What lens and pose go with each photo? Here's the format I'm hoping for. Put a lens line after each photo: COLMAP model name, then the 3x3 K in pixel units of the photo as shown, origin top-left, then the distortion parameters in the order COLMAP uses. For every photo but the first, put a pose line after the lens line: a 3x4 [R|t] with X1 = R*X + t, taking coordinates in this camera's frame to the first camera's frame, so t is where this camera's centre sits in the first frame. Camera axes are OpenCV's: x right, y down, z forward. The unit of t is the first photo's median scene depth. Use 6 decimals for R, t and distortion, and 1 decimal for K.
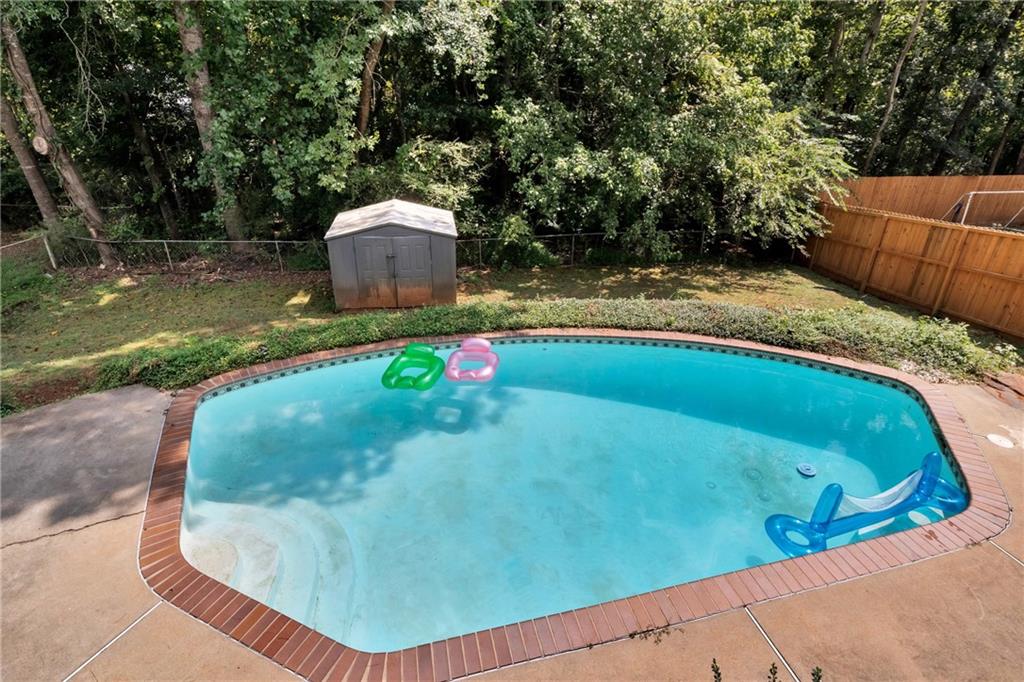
lens RADIAL K [[517.4, 0, 515.5], [0, 517.4, 329.3], [0, 0, 1]] dist [-0.006052, -0.000432]
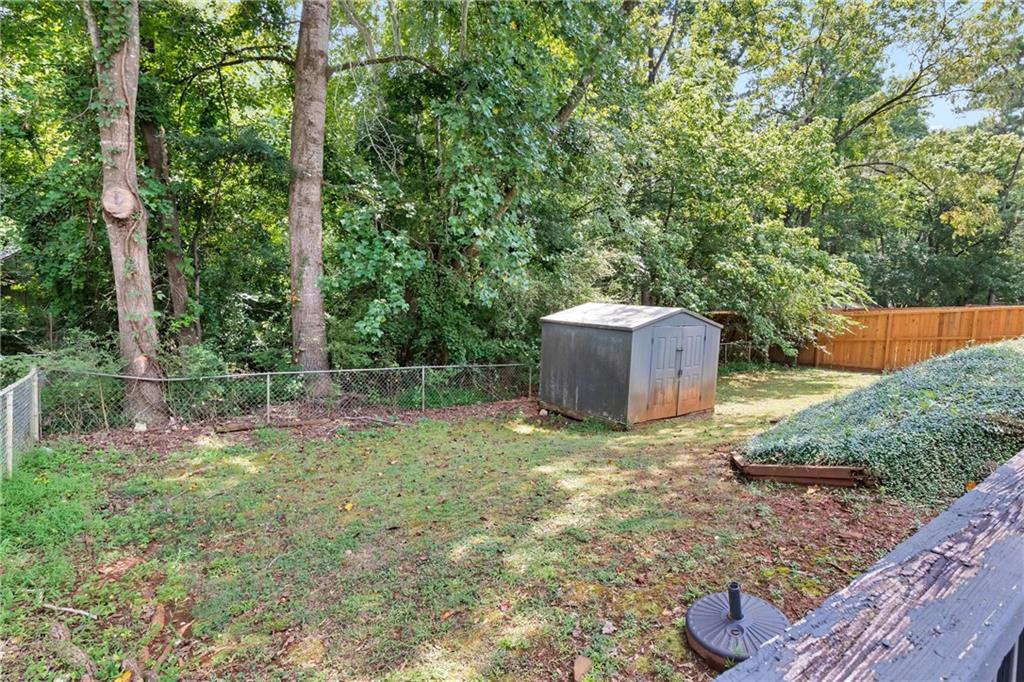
lens RADIAL K [[517.4, 0, 515.5], [0, 517.4, 329.3], [0, 0, 1]] dist [-0.006052, -0.000432]
pose [[0.877755, -0.030960, 0.478108, -0.793796], [0.197036, 0.932942, -0.301324, 0.024237], [-0.436718, 0.358693, 0.824995, 0.389049]]
